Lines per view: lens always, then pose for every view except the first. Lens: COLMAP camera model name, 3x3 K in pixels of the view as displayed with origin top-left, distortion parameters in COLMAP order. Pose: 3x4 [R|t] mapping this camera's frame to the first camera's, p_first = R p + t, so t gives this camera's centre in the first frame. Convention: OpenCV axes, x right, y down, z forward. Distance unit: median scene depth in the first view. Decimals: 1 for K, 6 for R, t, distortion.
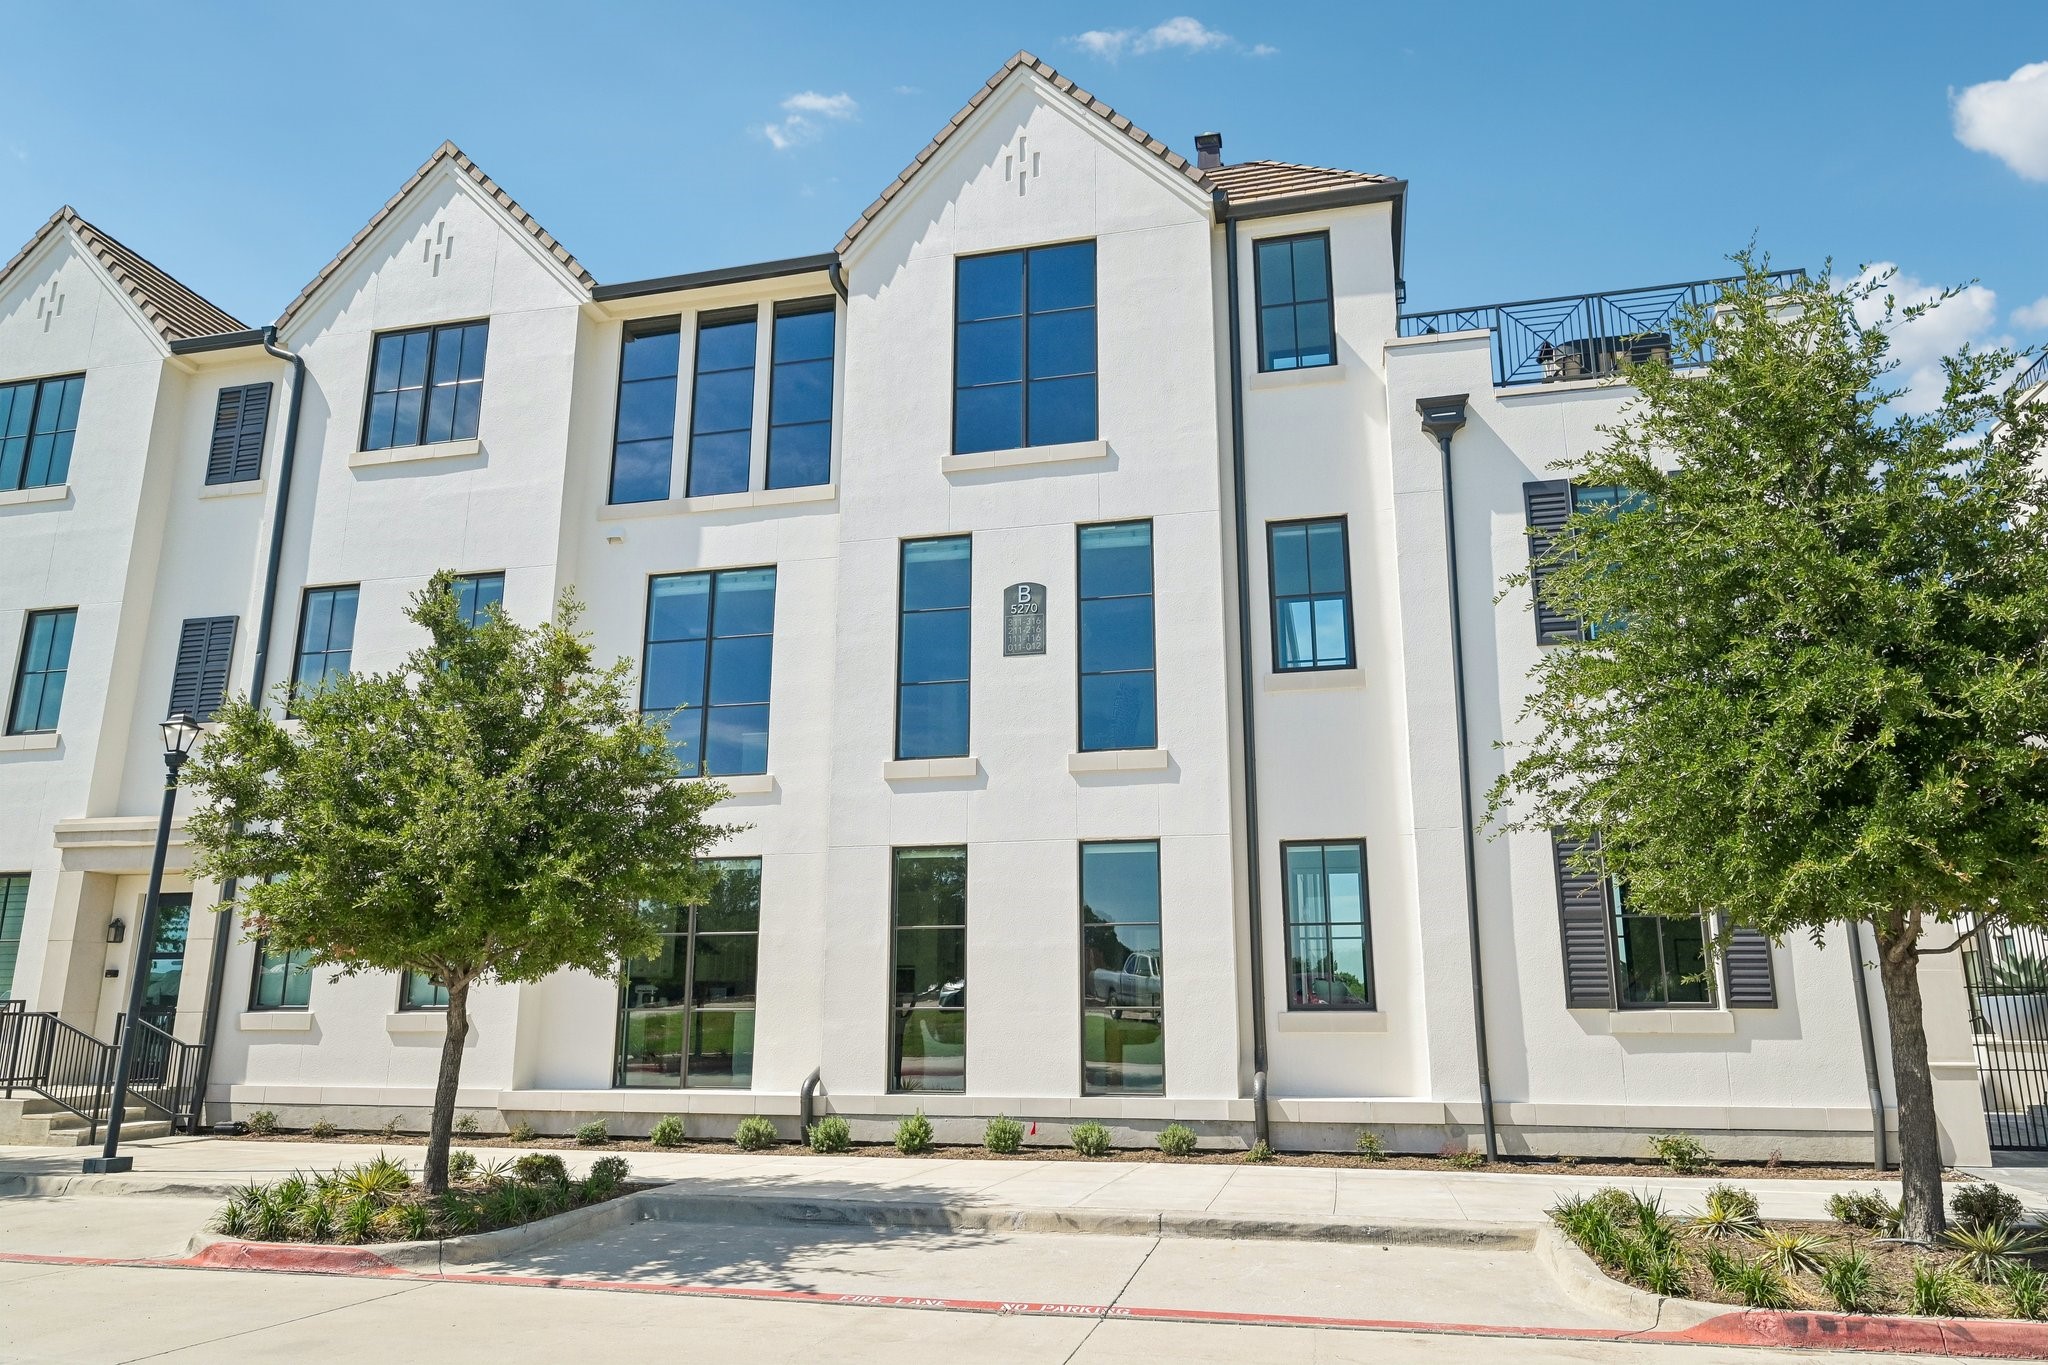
lens RADIAL K [[1342.6, 0, 1013.3], [0, 1342.6, 694.0], [0, 0, 1]] dist [-0.002300, -0.005000]
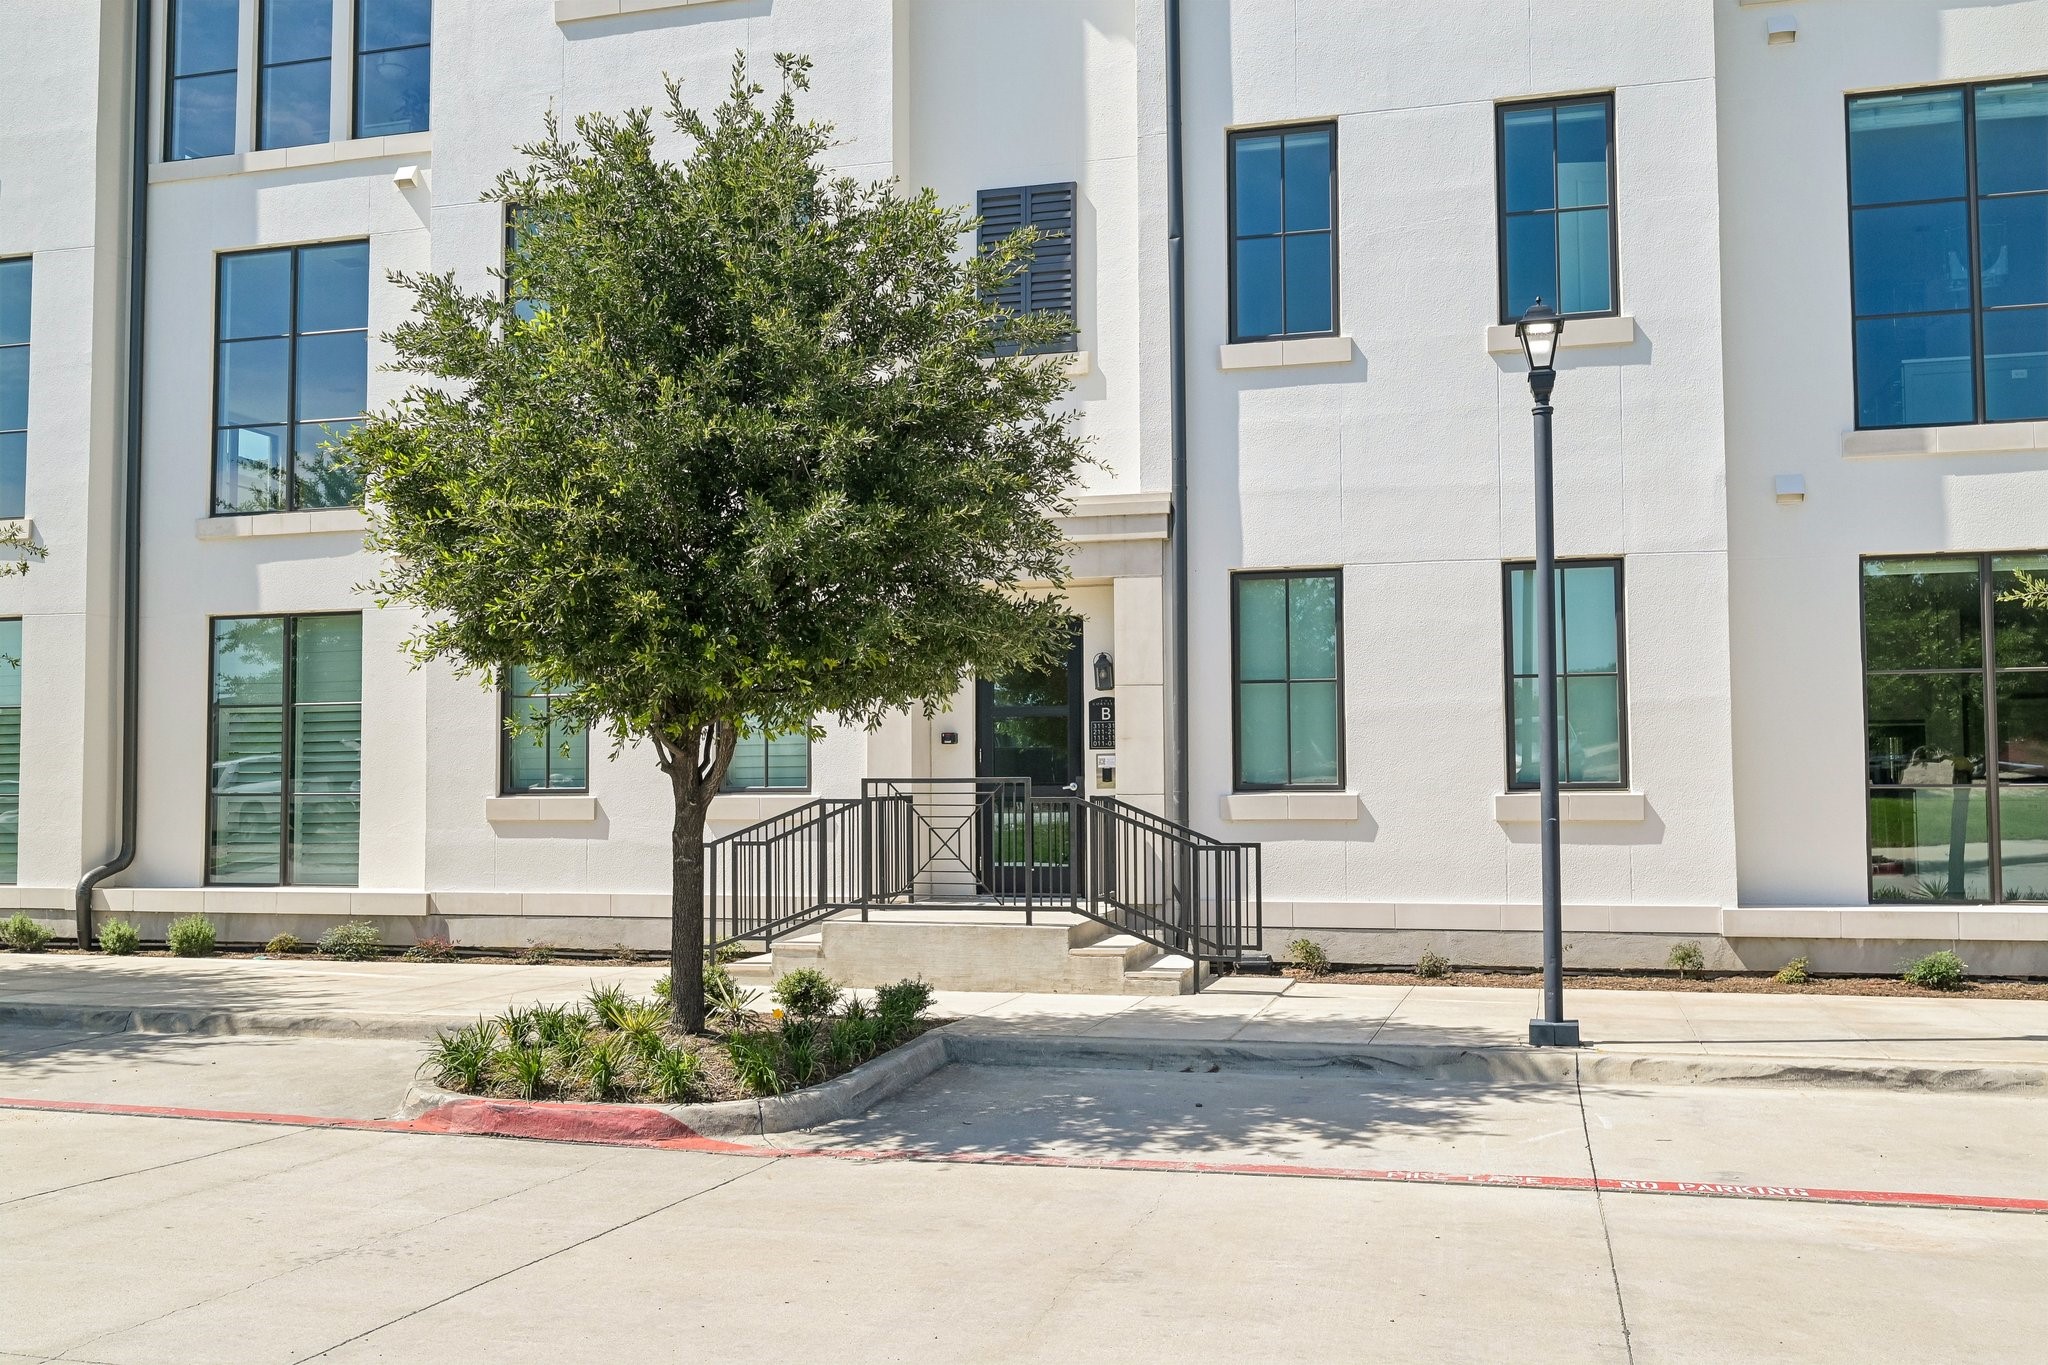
lens RADIAL K [[1727.1, 0, 1025.5], [0, 1727.1, 686.7], [0, 0, 1]] dist [0.000883, -0.002150]
pose [[0.999575, 0.001894, 0.029080, -0.389651], [-0.006770, 0.985677, 0.168506, 0.024996], [-0.028344, -0.168632, 0.985272, 0.101018]]
